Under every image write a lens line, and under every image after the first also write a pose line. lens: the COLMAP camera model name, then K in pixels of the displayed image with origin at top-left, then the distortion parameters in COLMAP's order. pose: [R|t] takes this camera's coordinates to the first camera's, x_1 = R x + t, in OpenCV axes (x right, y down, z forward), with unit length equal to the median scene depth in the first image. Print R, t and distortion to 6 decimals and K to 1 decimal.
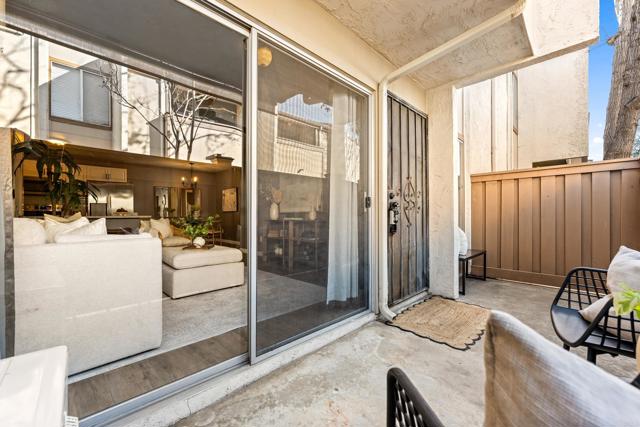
lens RADIAL K [[264.1, 0, 320.0], [0, 264.1, 213.5], [0, 0, 1]] dist [0.001060, 0.000033]
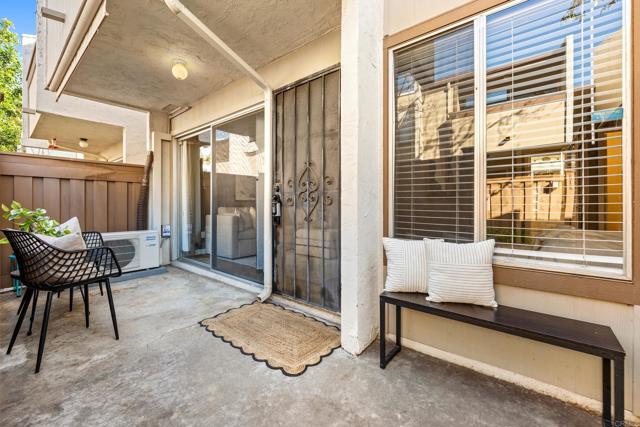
lens RADIAL K [[263.1, 0, 320.7], [0, 263.1, 204.1], [0, 0, 1]] dist [-0.000889, -0.000358]
pose [[0.094670, -0.007450, -0.995481, 1.651270], [0.002541, 0.999971, -0.007242, -0.002271], [0.995505, -0.001844, 0.094686, 1.335204]]
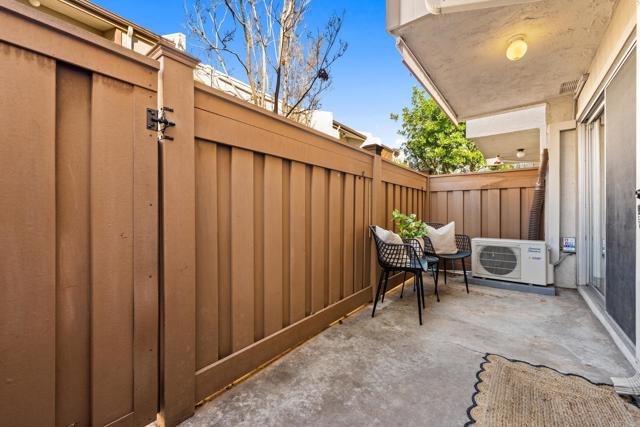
lens RADIAL K [[260.4, 0, 316.9], [0, 260.4, 212.1], [0, 0, 1]] dist [0.000897, -0.000014]
pose [[-0.993653, -0.005100, -0.112374, 1.193022], [-0.004625, 0.999979, -0.004490, 0.003030], [0.112394, -0.003942, -0.993656, 1.758716]]
